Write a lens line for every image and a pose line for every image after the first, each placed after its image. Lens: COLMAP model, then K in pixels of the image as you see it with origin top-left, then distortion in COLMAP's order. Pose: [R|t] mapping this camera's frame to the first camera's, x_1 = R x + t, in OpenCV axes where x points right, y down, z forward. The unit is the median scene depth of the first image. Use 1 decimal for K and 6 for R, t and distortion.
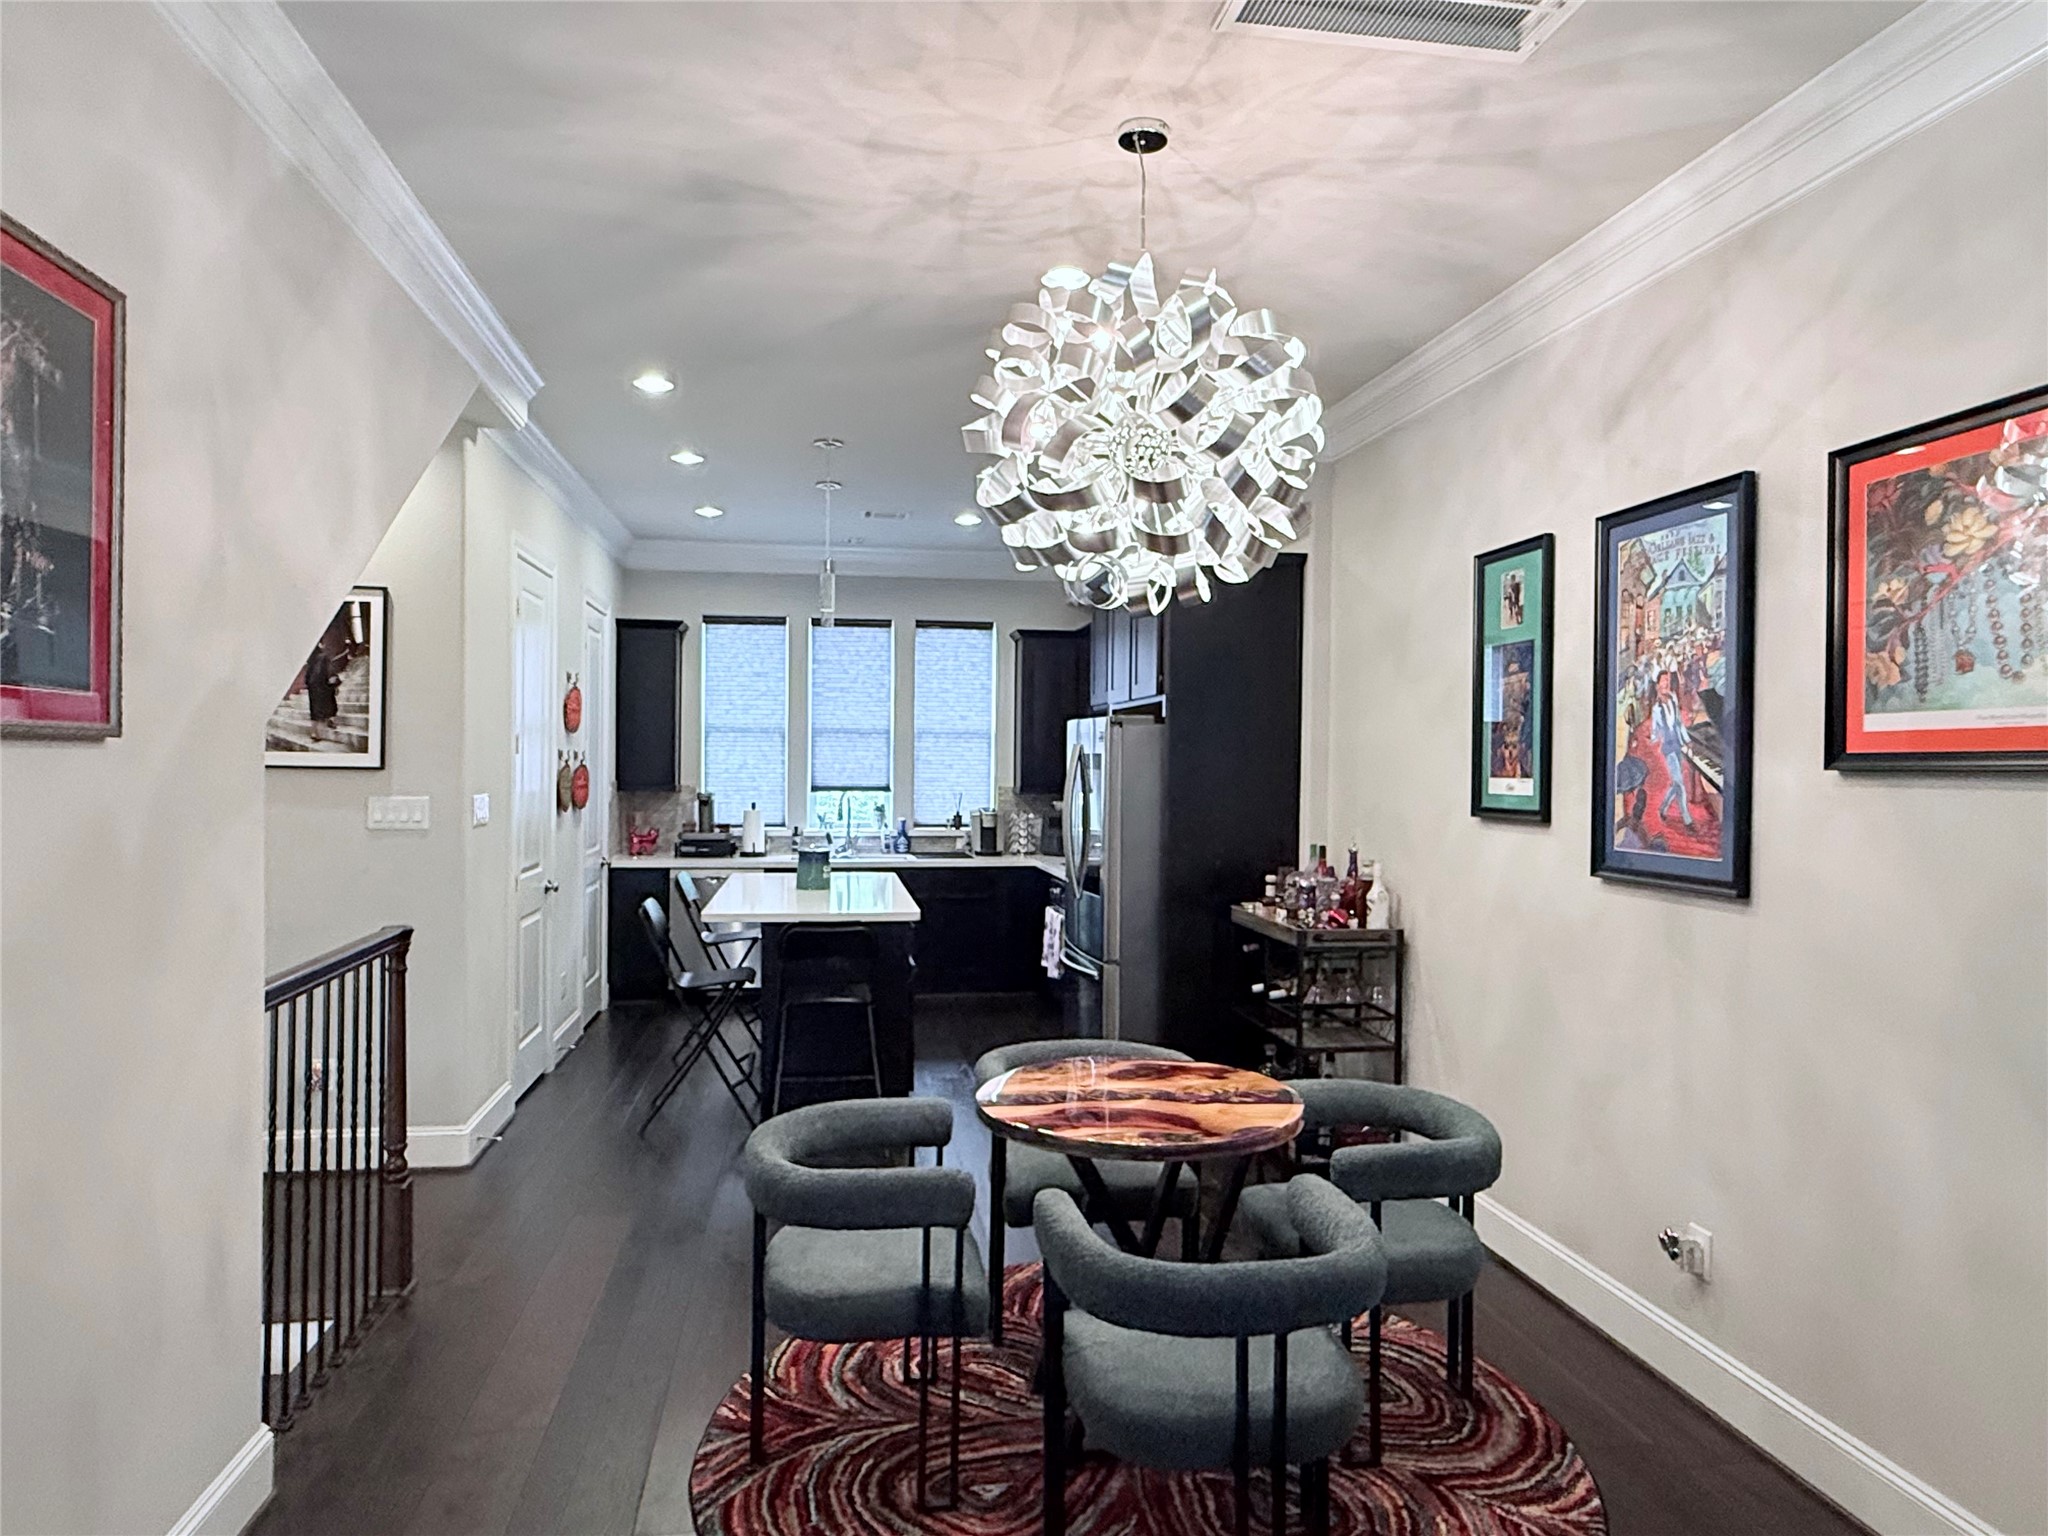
lens RADIAL K [[1277.9, 0, 1024.4], [0, 1277.9, 758.1], [0, 0, 1]] dist [-0.002086, 0.000047]
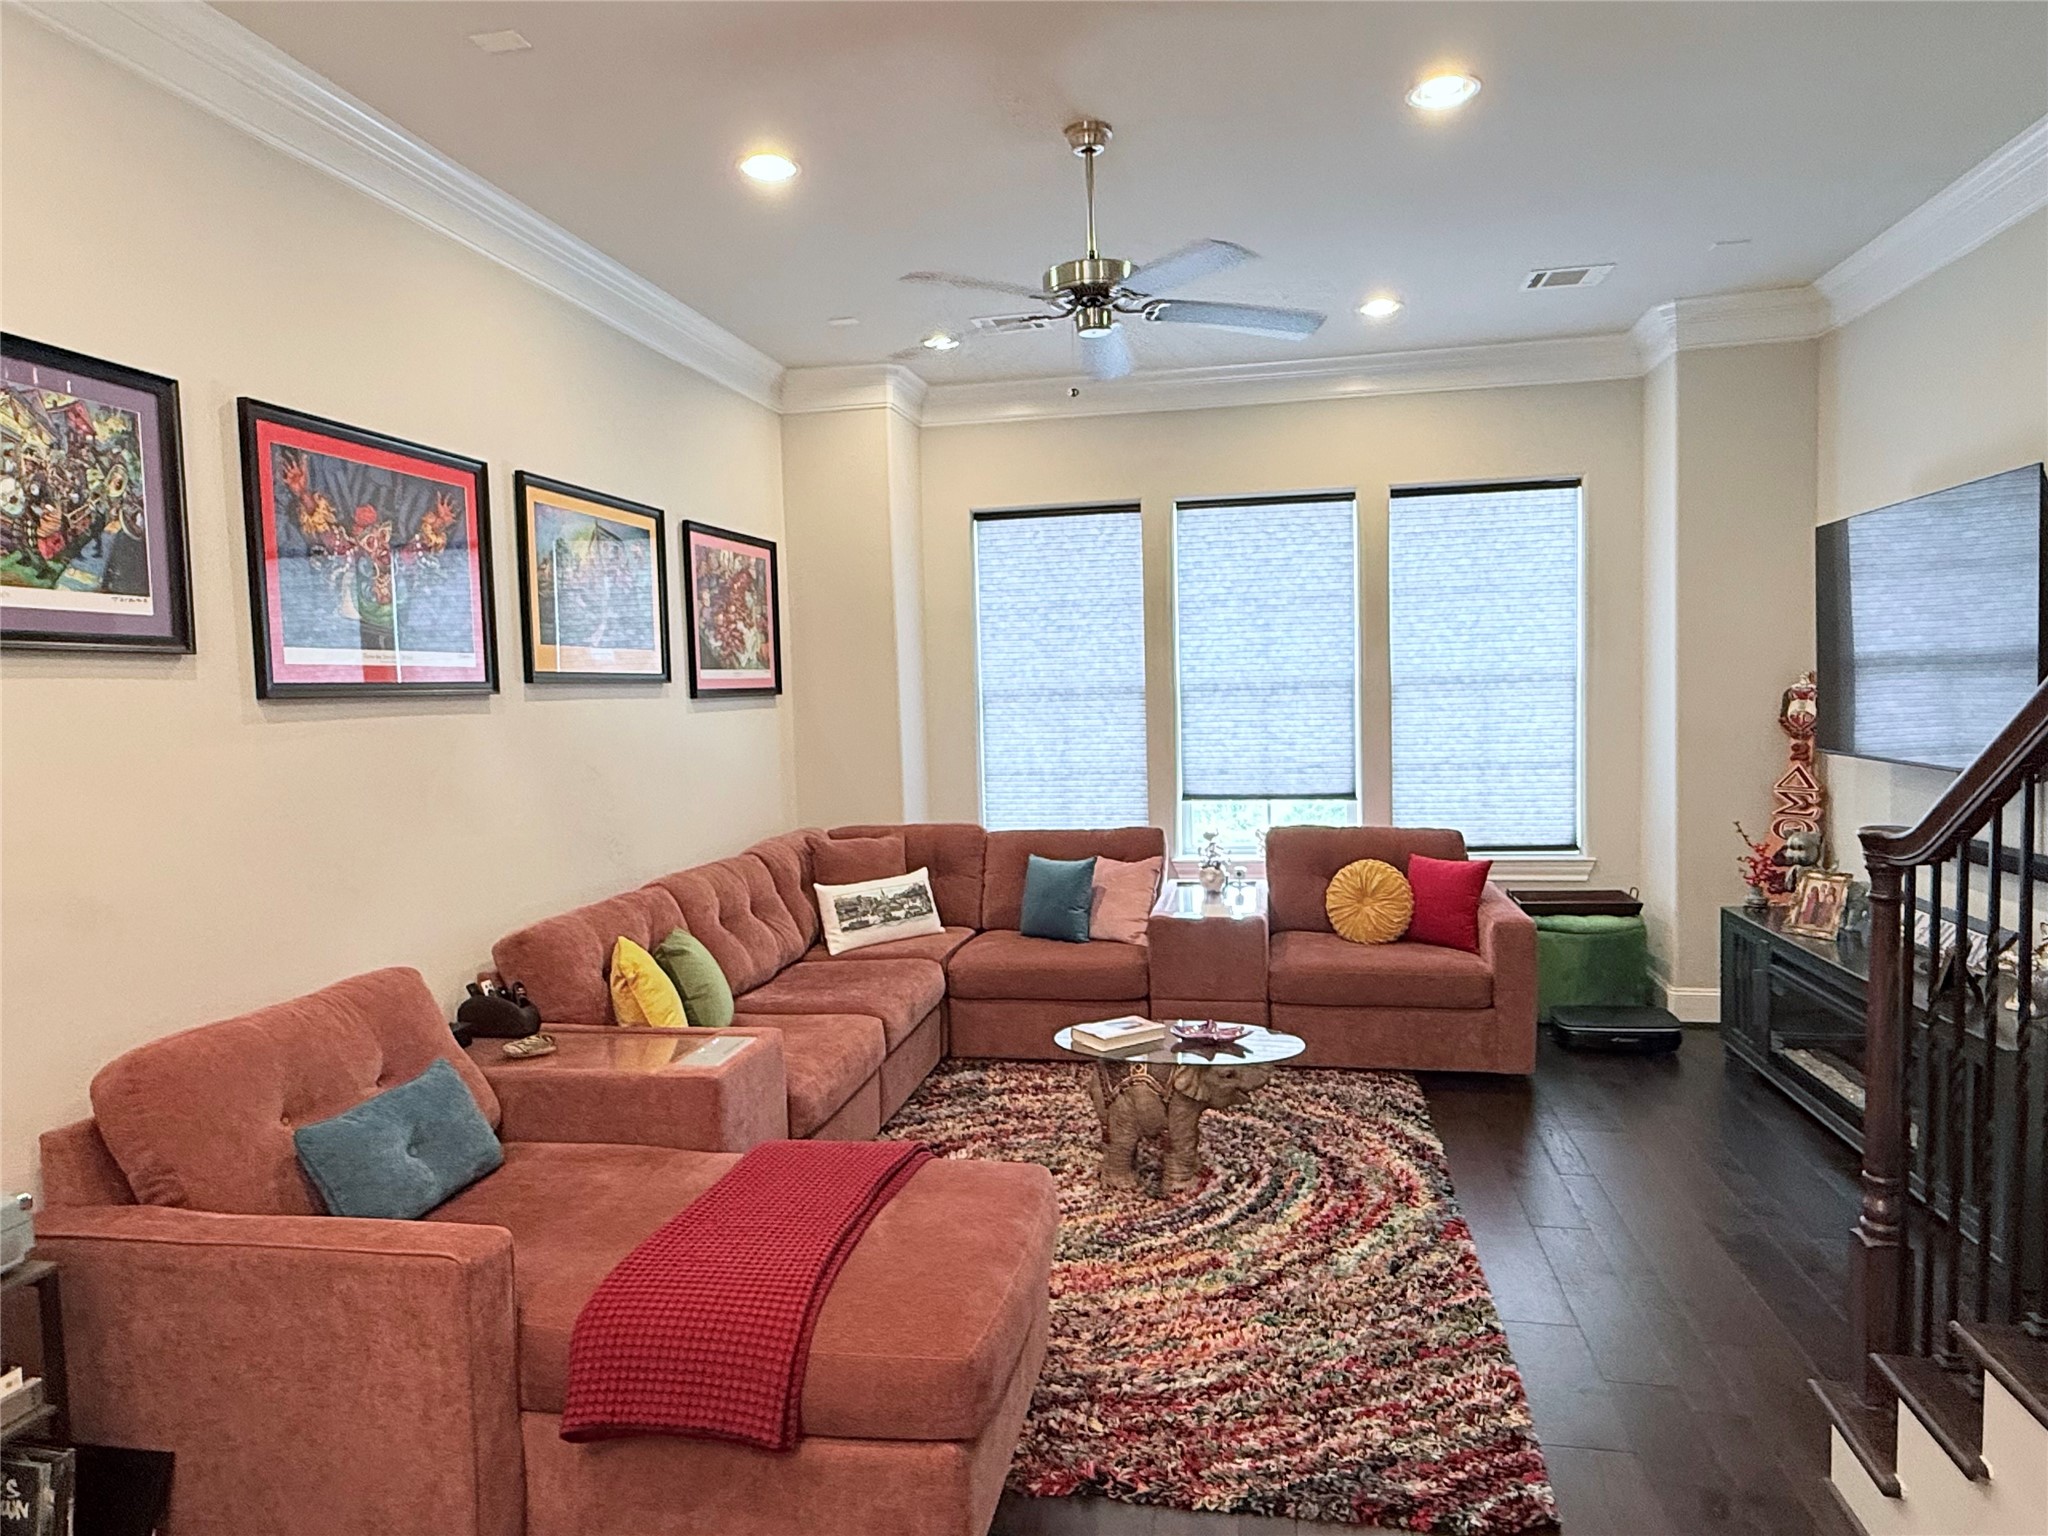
lens RADIAL K [[1277.9, 0, 1026.0], [0, 1277.9, 759.5], [0, 0, 1]] dist [-0.002086, 0.000047]
pose [[-0.935211, -0.008409, 0.353992, -0.358212], [0.025065, 0.995638, 0.089871, -0.019638], [-0.353204, 0.092921, -0.930920, 1.805304]]
